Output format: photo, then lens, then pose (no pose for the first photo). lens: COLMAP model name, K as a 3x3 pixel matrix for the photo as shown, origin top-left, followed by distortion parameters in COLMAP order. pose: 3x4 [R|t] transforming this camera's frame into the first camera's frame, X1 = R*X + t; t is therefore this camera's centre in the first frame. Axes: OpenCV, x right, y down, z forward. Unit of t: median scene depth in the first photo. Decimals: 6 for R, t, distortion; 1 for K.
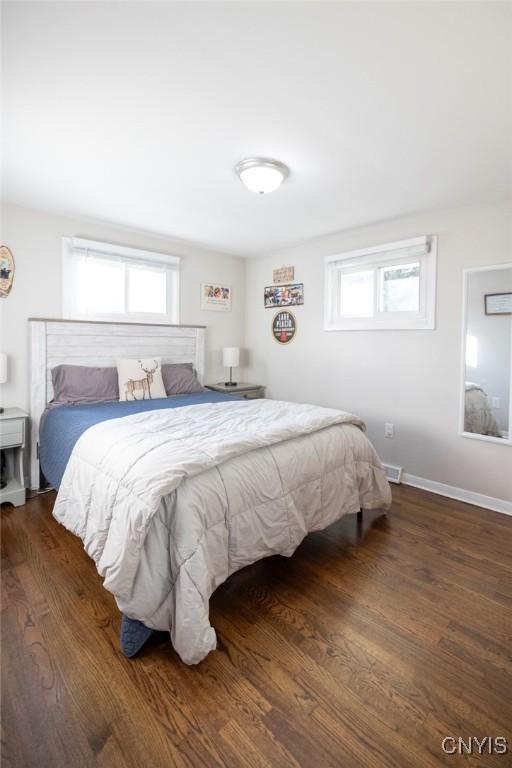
lens RADIAL K [[329.2, 0, 256.4], [0, 329.2, 351.8], [0, 0, 1]] dist [0.001687, -0.000224]
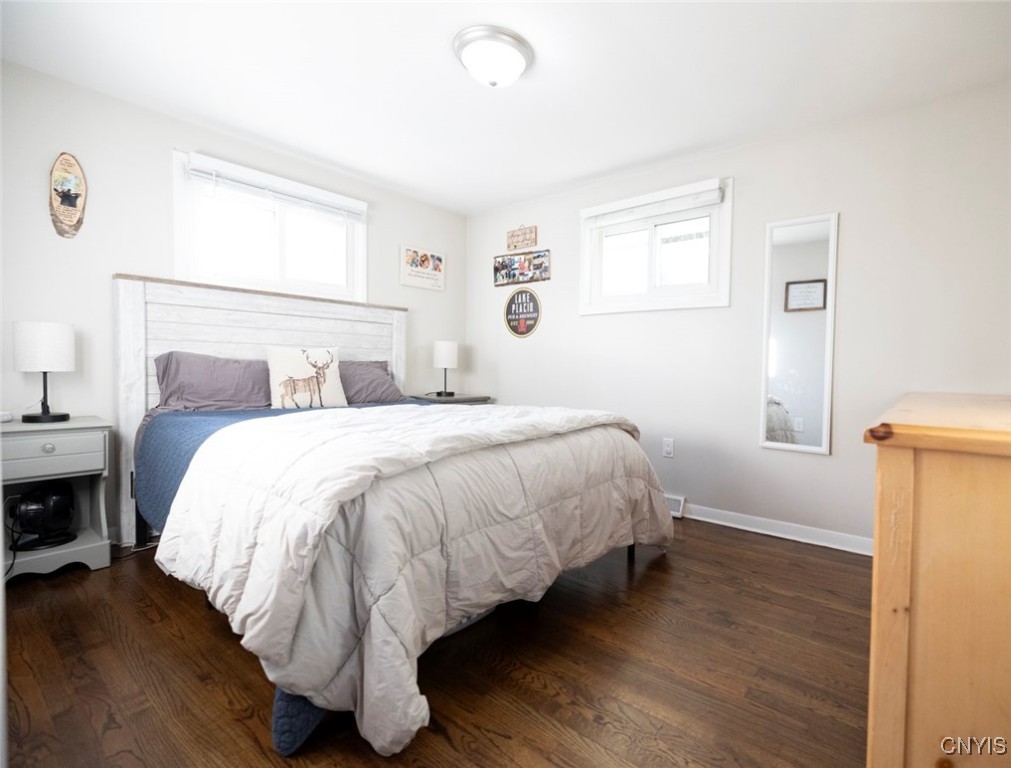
lens RADIAL K [[460.0, 0, 539.1], [0, 460.0, 384.4], [0, 0, 1]] dist [0.002241, -0.000642]
pose [[0.991743, -0.000010, 0.128243, -0.014475], [-0.002231, 0.999847, 0.017334, 0.132615], [-0.128223, -0.017477, 0.991591, 0.052876]]
